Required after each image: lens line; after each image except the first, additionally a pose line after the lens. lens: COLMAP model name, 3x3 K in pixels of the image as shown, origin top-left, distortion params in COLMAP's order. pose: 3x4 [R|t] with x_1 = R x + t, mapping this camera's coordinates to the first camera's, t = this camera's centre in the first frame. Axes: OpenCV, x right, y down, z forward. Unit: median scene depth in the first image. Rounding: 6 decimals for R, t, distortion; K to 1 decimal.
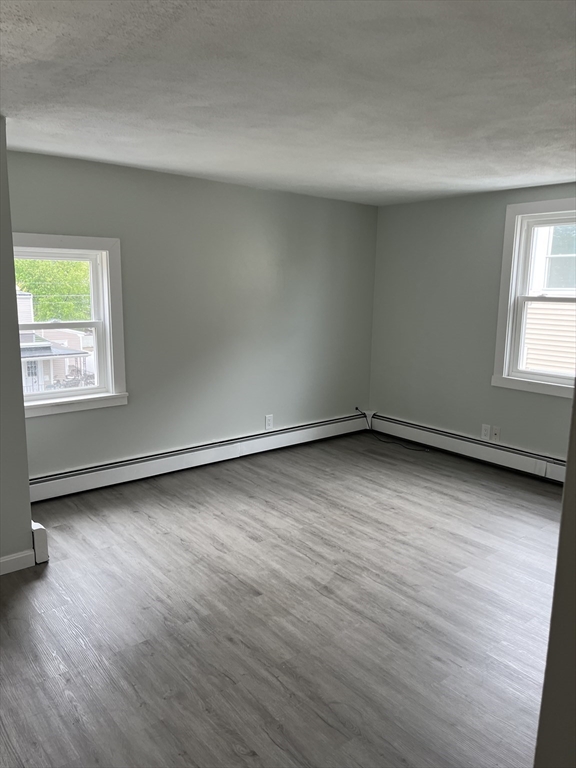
lens RADIAL K [[573.6, 0, 288.0], [0, 573.6, 384.0], [0, 0, 1]] dist [0.042831, -0.068351]
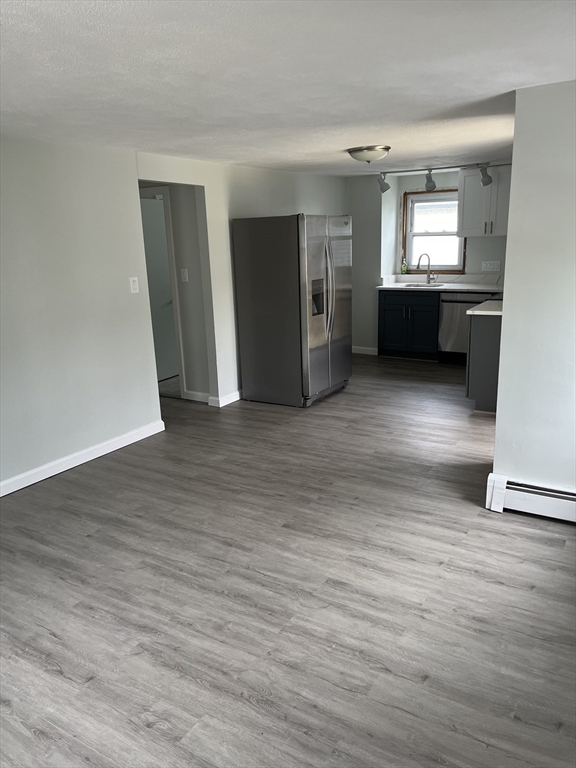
lens RADIAL K [[573.6, 0, 288.0], [0, 573.6, 384.0], [0, 0, 1]] dist [0.042831, -0.068351]
pose [[-0.945525, 0.098557, -0.310273, 0.231900], [-0.038474, 0.912565, 0.407118, -0.309090], [0.323268, 0.396878, -0.859061, 1.604965]]
